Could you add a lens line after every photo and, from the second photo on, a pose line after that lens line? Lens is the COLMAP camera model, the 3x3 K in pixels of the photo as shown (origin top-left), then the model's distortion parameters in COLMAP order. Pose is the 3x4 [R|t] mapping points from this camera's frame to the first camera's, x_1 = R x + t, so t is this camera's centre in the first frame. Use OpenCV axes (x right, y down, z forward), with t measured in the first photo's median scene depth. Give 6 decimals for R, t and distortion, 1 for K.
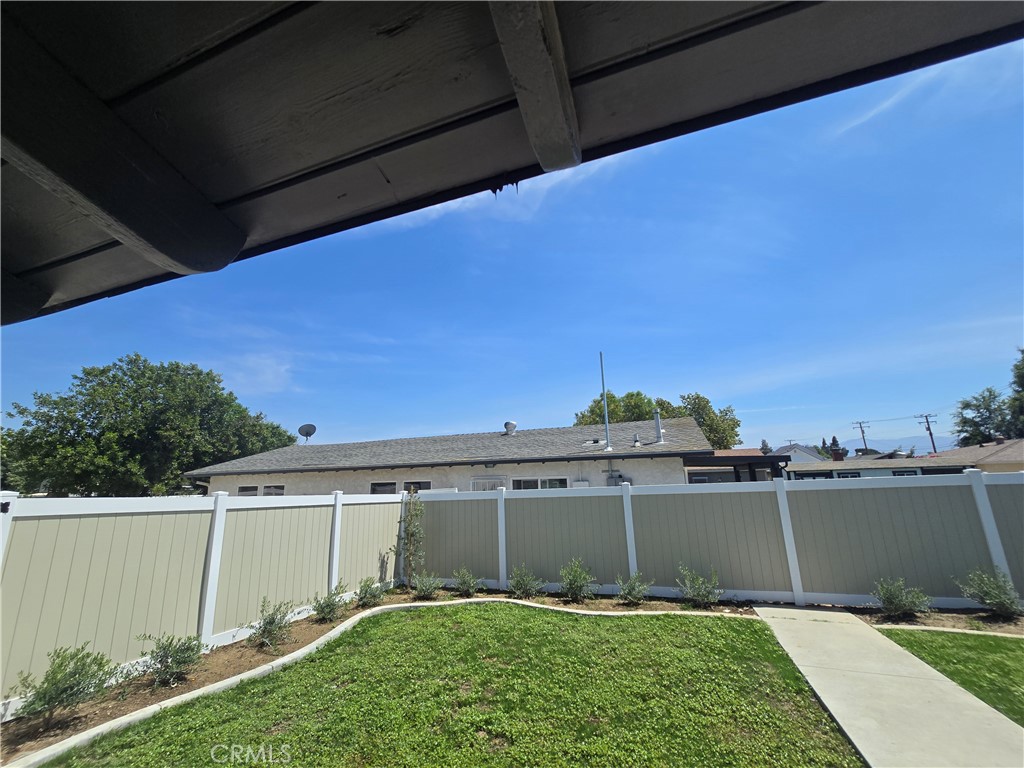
lens RADIAL K [[422.3, 0, 508.5], [0, 422.3, 383.5], [0, 0, 1]] dist [-0.002533, 0.001176]
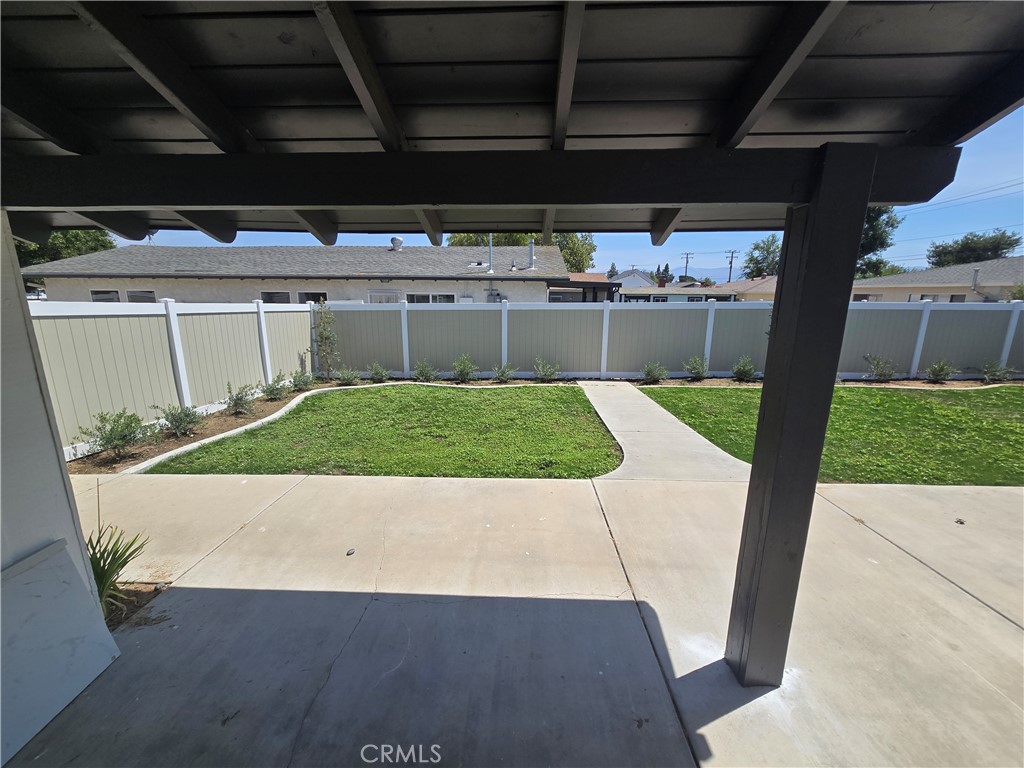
lens RADIAL K [[422.3, 0, 508.4], [0, 422.3, 389.9], [0, 0, 1]] dist [-0.002533, 0.001176]
pose [[0.951977, -0.034327, 0.304239, -0.118766], [-0.101135, 0.902660, 0.418302, -0.062914], [-0.288984, -0.428983, 0.855840, -0.242346]]
